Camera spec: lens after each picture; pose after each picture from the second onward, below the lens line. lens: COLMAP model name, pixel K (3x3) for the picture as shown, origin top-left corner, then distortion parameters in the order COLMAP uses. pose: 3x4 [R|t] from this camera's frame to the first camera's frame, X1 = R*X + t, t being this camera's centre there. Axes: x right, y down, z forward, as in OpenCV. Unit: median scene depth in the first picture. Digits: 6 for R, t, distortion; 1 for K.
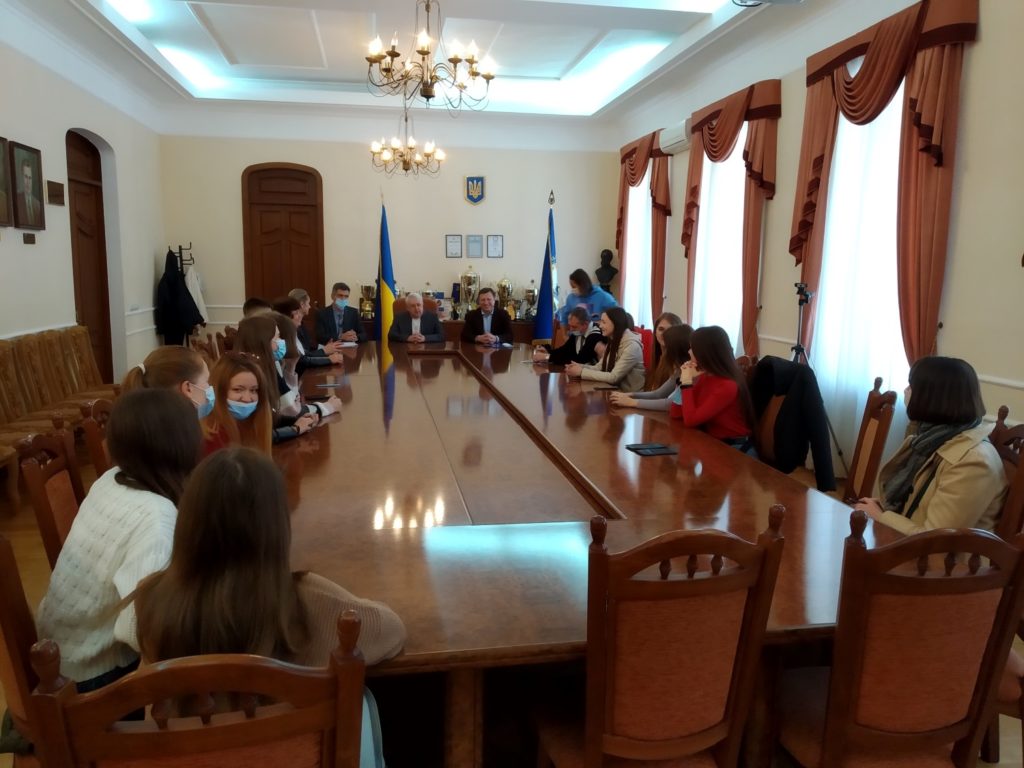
lens RADIAL K [[794.0, 0, 512.0], [0, 794.0, 384.0], [0, 0, 1]] dist [0.058945, -0.114346]
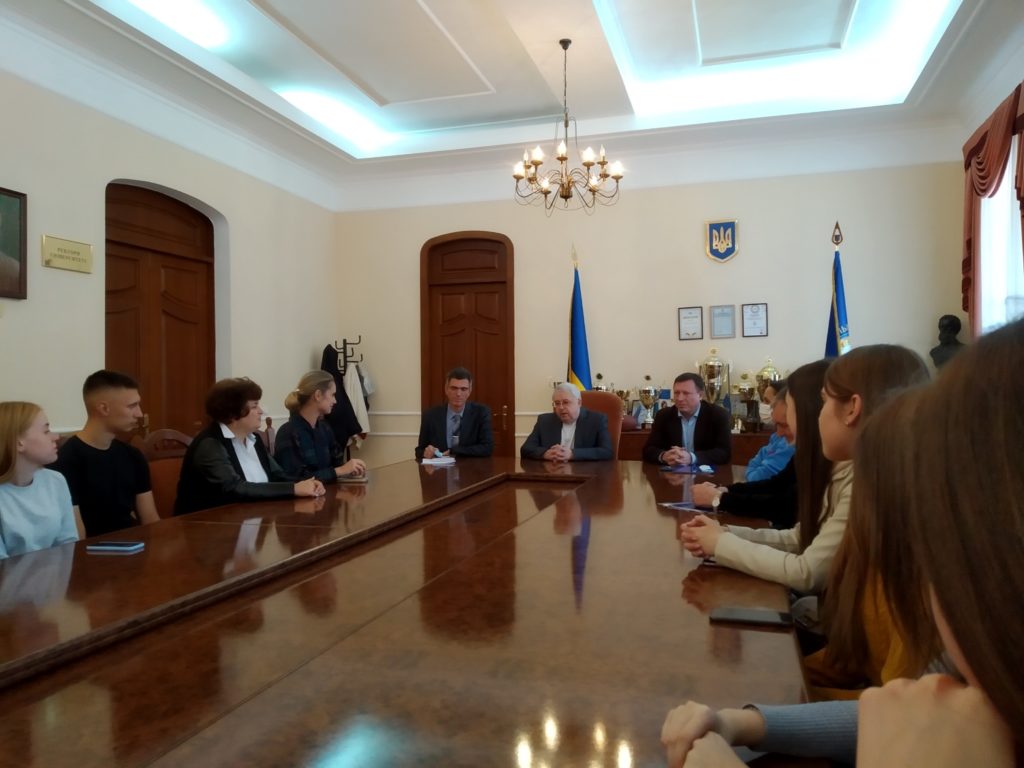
lens RADIAL K [[771.0, 0, 512.0], [0, 771.0, 384.0], [0, 0, 1]] dist [0.059939, -0.102642]
pose [[0.899590, -0.026035, -0.435958, 0.085604], [-0.041301, 0.988677, -0.144267, -0.020088], [0.434777, 0.147787, 0.888329, 0.377210]]
